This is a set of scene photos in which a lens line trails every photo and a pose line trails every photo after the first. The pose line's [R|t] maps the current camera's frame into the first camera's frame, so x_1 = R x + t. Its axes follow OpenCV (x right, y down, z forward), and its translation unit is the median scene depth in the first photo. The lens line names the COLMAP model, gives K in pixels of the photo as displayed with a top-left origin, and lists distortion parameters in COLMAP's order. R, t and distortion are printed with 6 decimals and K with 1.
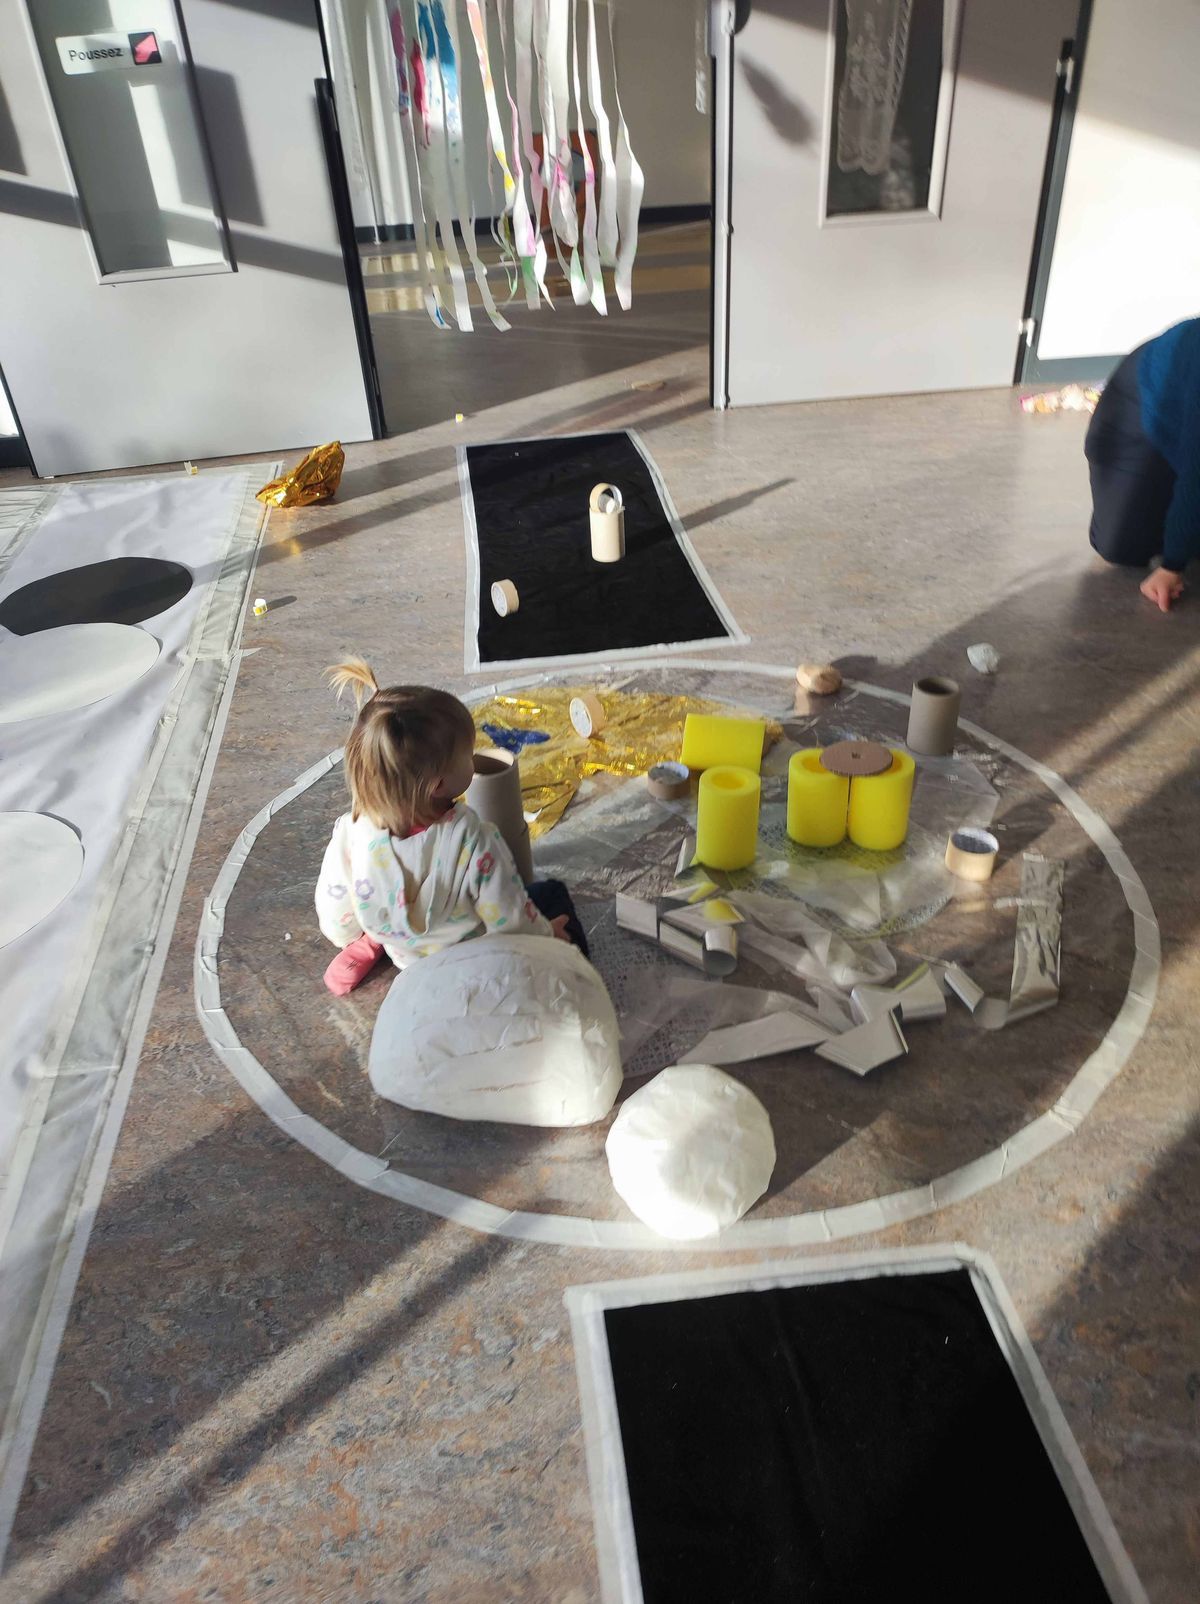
lens RADIAL K [[1217.7, 0, 593.6], [0, 1217.7, 796.4], [0, 0, 1]] dist [0.053358, -0.006286]
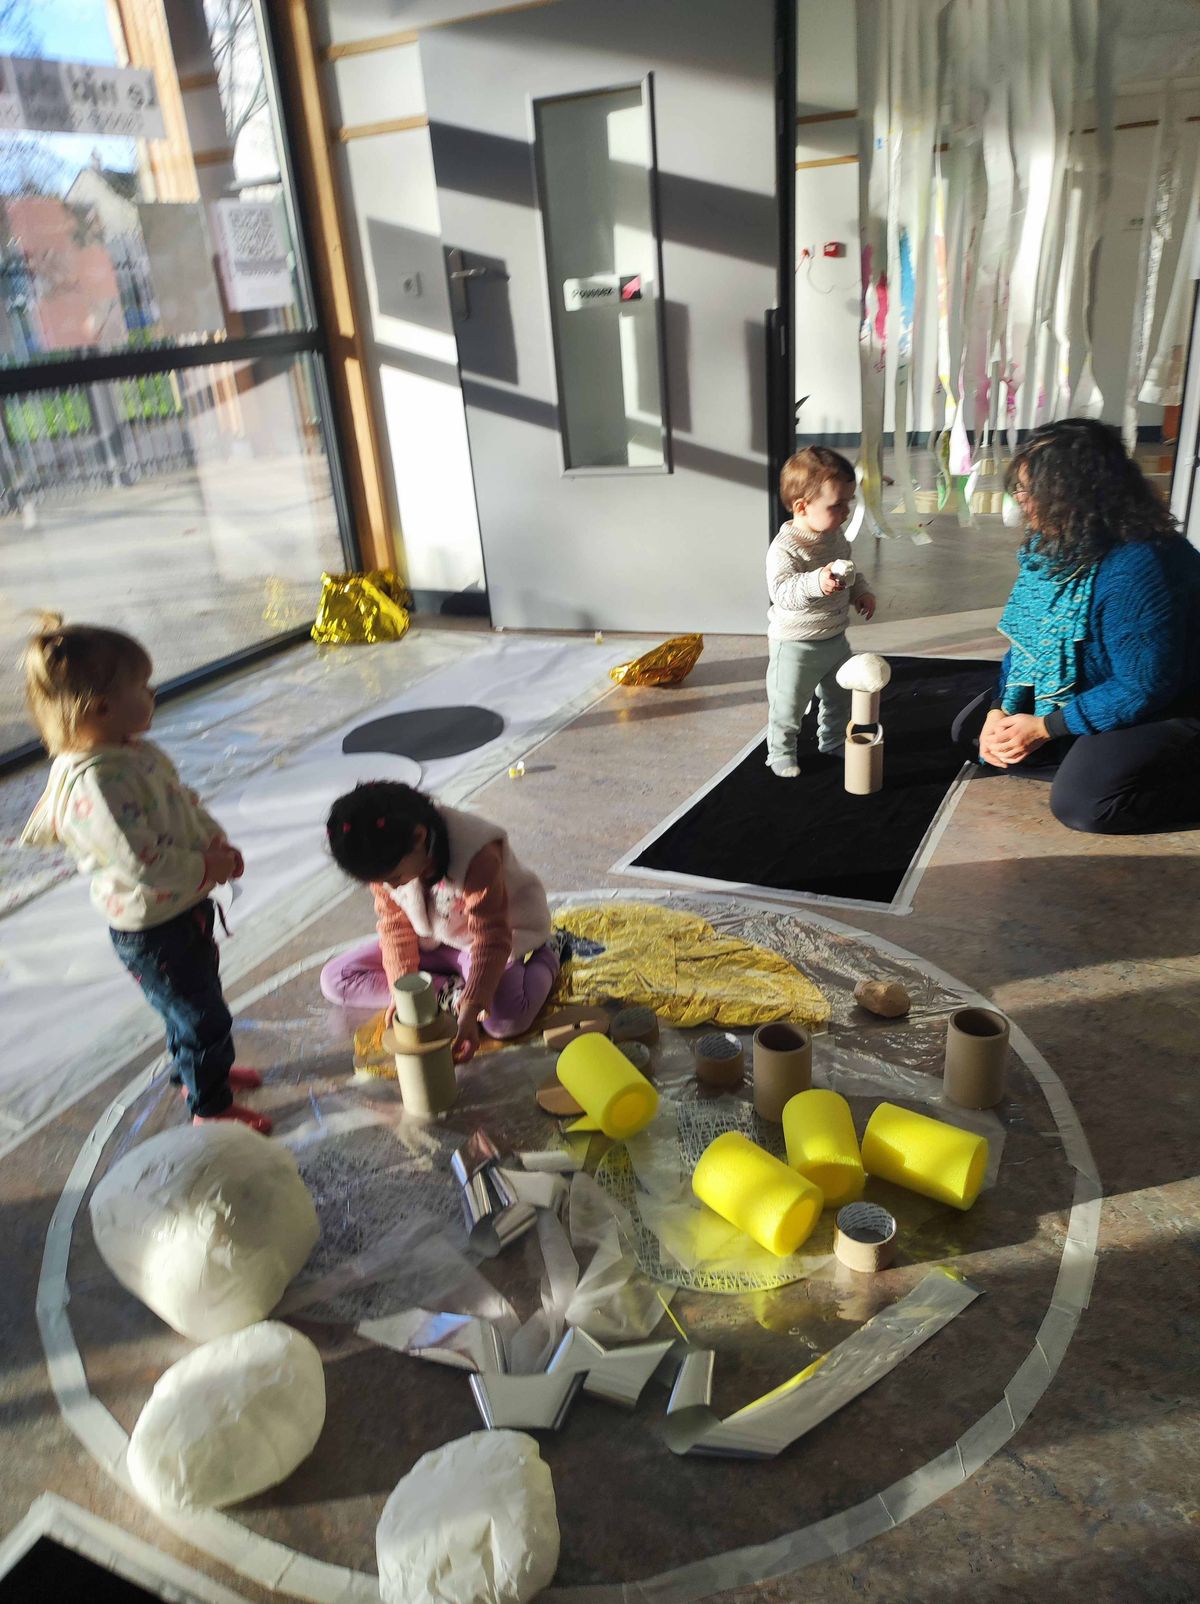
lens RADIAL K [[1217.7, 0, 593.6], [0, 1217.7, 796.4], [0, 0, 1]] dist [0.053358, -0.006286]
pose [[0.831295, 0.203334, -0.517304, 0.297604], [-0.265807, 0.962795, -0.048704, -0.083324], [0.488154, 0.177990, 0.854415, 0.097794]]
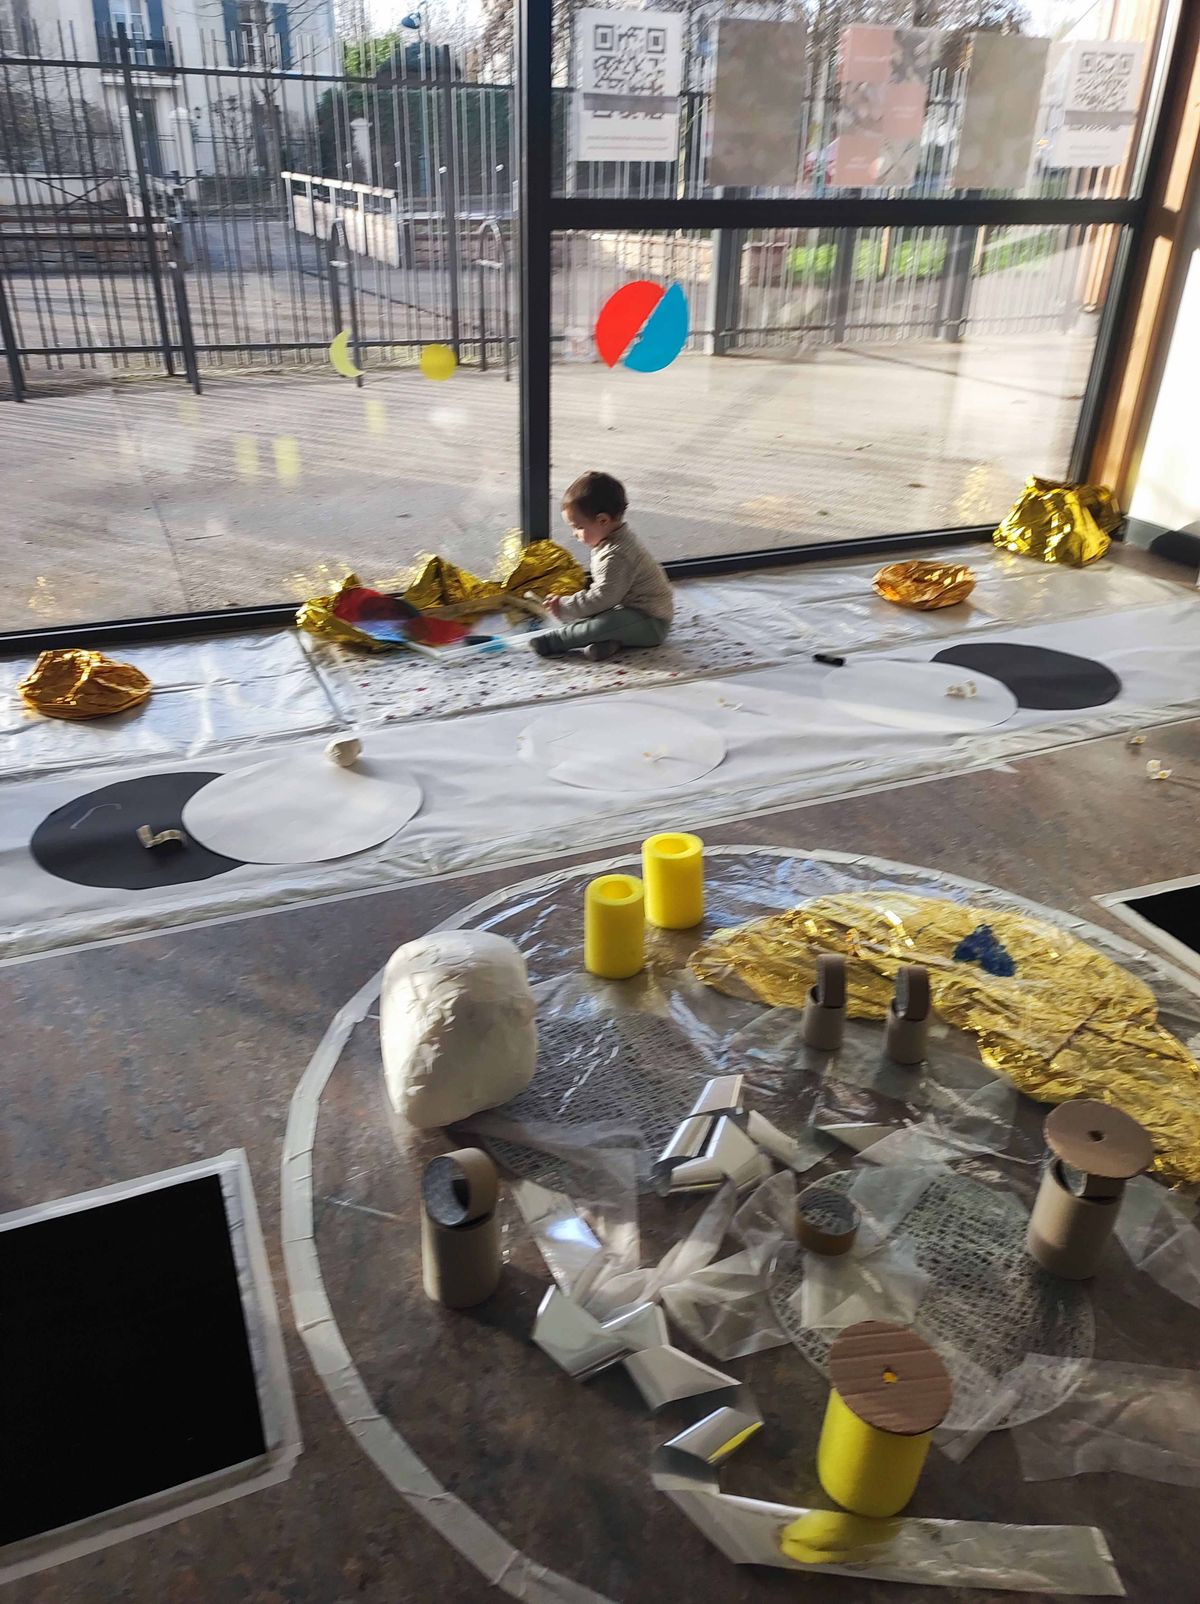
lens RADIAL K [[1217.7, 0, 593.6], [0, 1217.7, 796.4], [0, 0, 1]] dist [0.053358, -0.006286]
pose [[0.274447, 0.498763, -0.822140, 0.352842], [-0.550487, 0.782503, 0.290953, -0.162907], [0.788443, 0.372726, 0.489318, 0.218763]]
